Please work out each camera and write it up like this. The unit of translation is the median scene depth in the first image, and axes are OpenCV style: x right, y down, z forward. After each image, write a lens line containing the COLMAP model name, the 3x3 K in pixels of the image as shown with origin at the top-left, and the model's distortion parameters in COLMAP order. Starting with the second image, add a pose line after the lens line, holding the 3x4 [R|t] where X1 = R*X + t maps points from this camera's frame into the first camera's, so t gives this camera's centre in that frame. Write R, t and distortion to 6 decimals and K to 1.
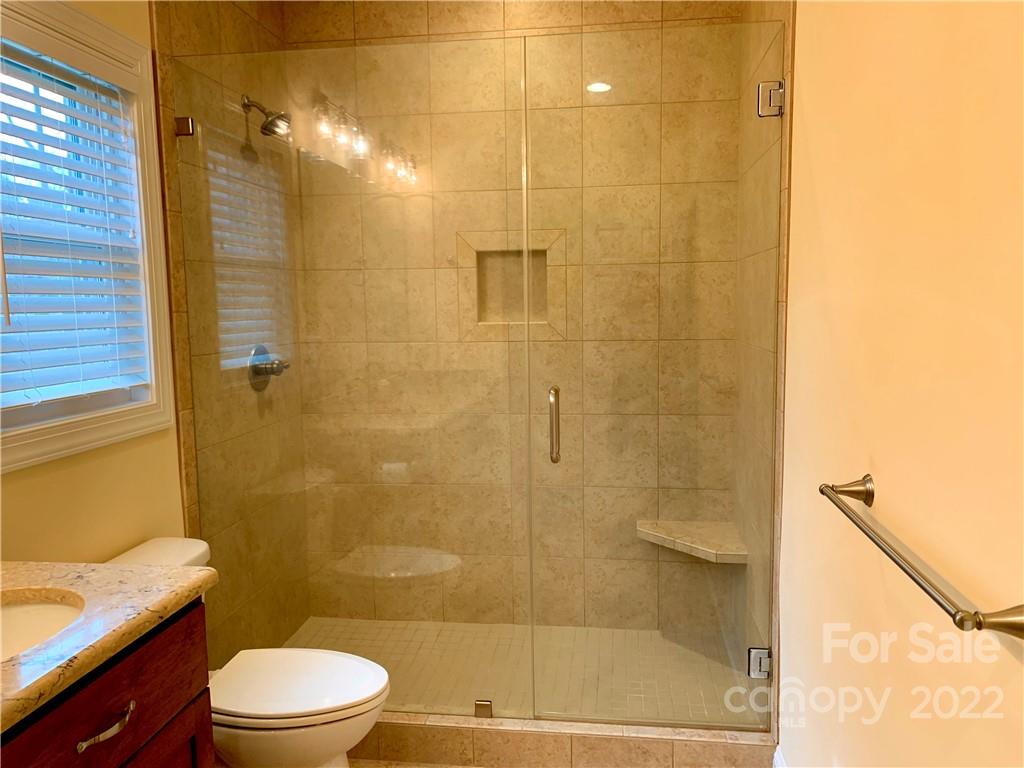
lens RADIAL K [[770.8, 0, 517.3], [0, 770.8, 385.0], [0, 0, 1]] dist [-0.002775, 0.001365]
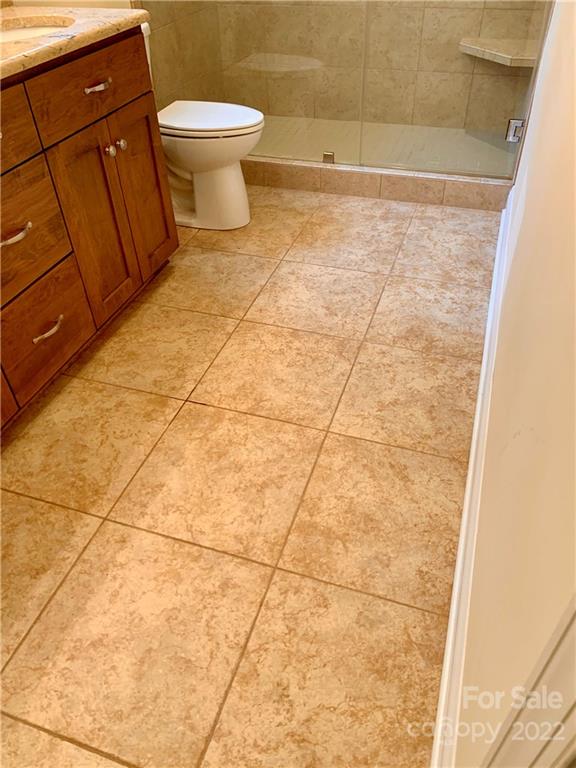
lens RADIAL K [[578.1, 0, 282.5], [0, 578.1, 386.4], [0, 0, 1]] dist [-0.002775, 0.001365]
pose [[0.978828, 0.116779, -0.168103, 0.094493], [0.001503, 0.817154, 0.576417, 0.096876], [0.204680, -0.564466, 0.799678, -0.185213]]
